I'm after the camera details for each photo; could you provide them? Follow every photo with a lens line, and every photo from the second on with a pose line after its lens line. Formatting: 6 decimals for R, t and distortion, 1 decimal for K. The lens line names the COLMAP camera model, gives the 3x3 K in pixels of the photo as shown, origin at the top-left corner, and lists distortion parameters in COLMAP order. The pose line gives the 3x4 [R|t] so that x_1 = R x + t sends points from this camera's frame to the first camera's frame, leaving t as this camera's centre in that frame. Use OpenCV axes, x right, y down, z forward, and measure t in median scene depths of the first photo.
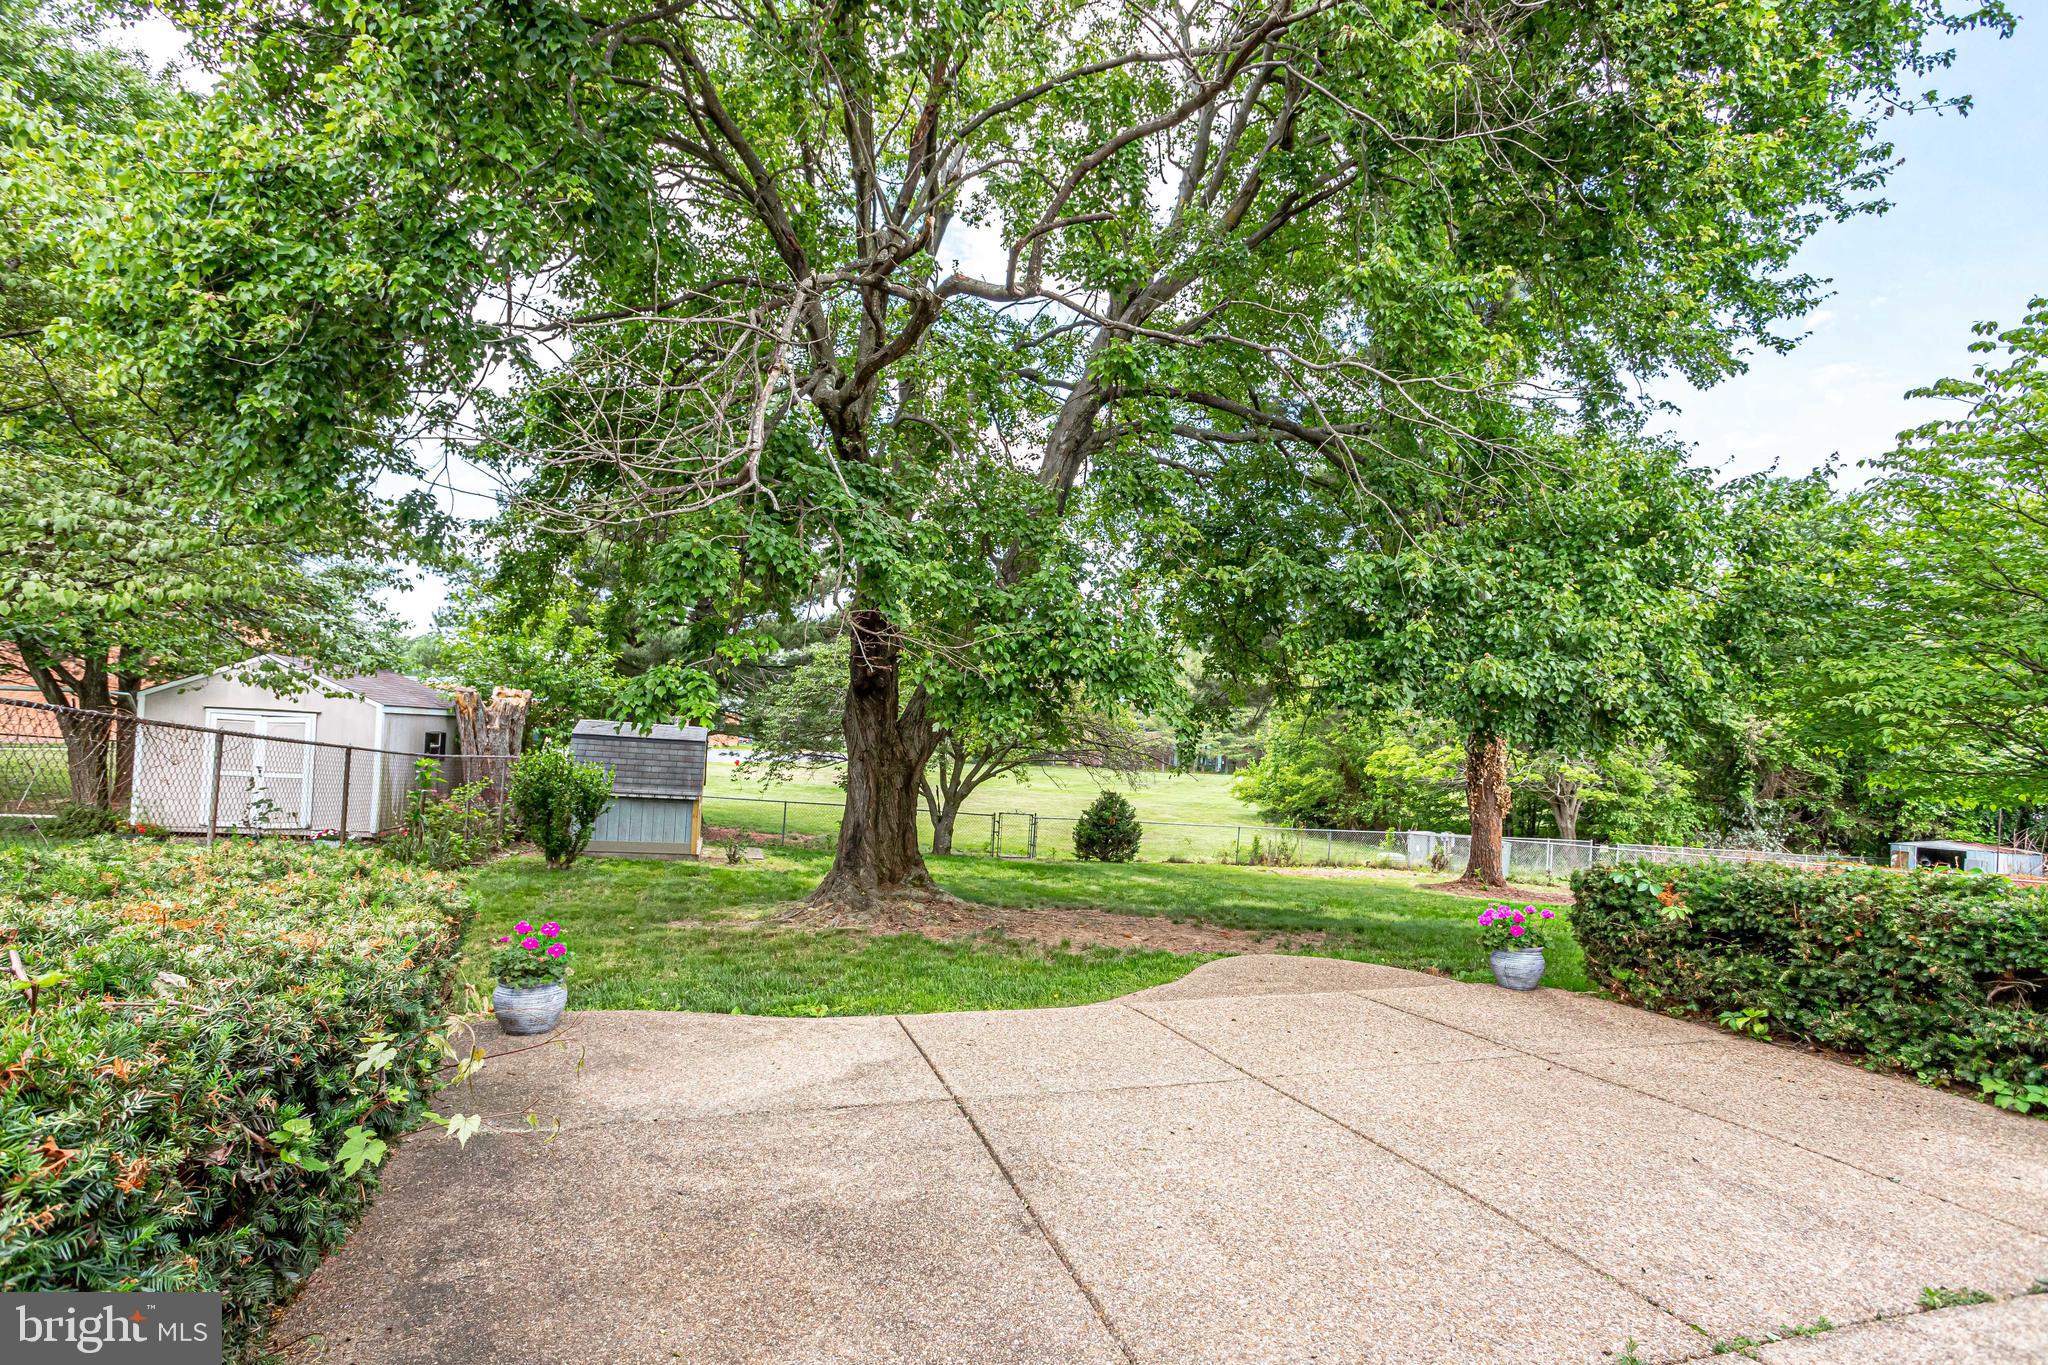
lens RADIAL K [[997.0, 0, 1023.2], [0, 997.0, 712.6], [0, 0, 1]] dist [-0.054451, 0.034389]
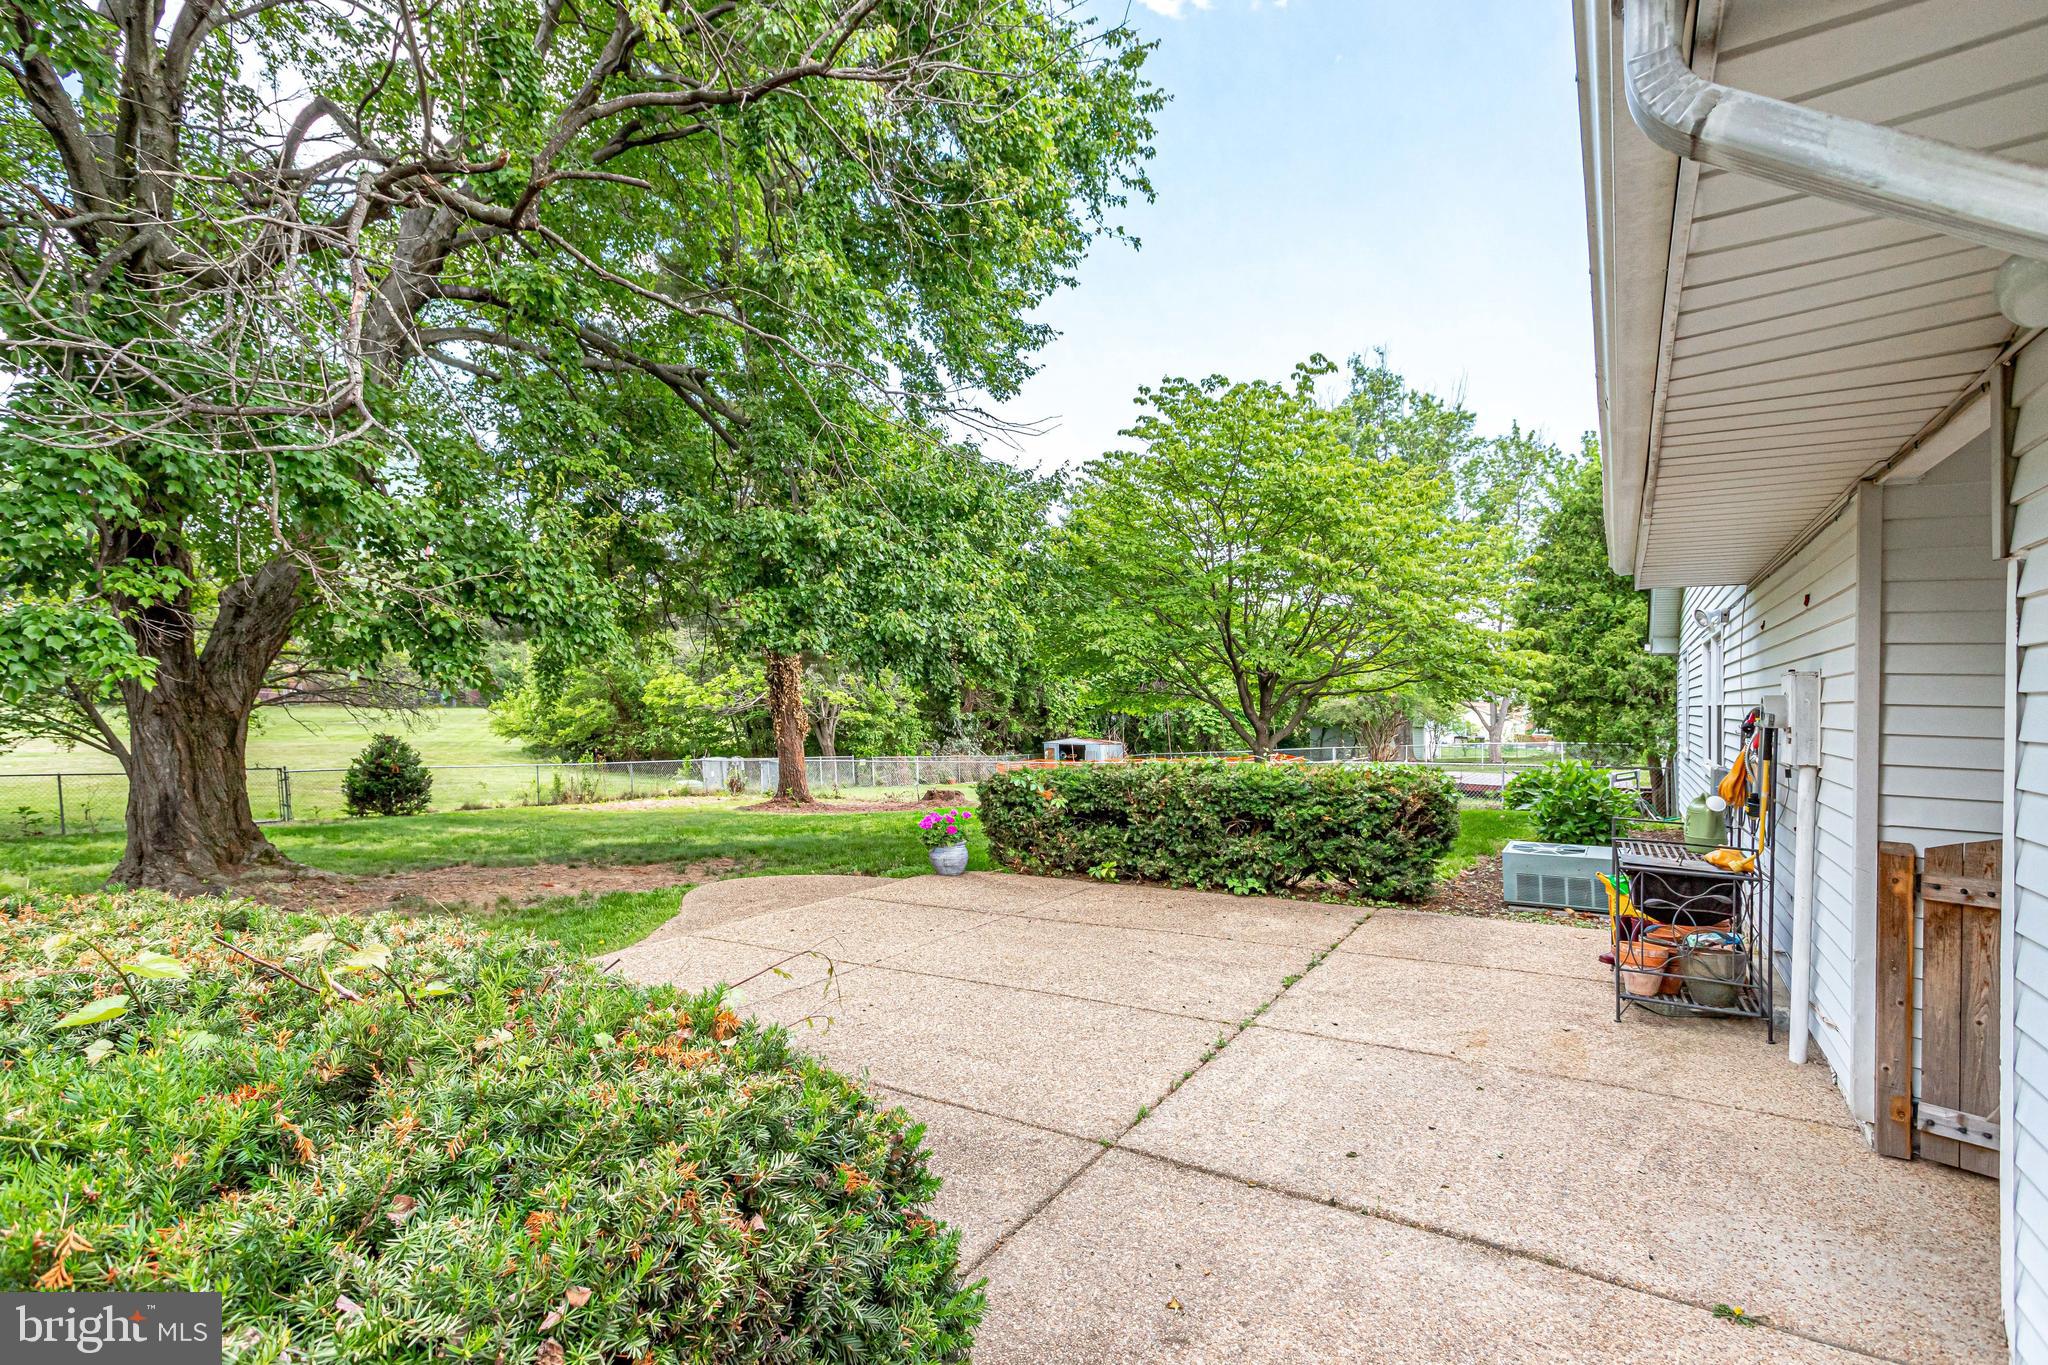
lens RADIAL K [[998.1, 0, 1027.2], [0, 998.1, 652.2], [0, 0, 1]] dist [-0.038911, 0.000274]
pose [[0.755638, -0.002070, 0.654986, -0.130746], [-0.005777, 0.999935, 0.009825, -0.011137], [-0.654964, -0.011209, 0.755577, -0.021715]]
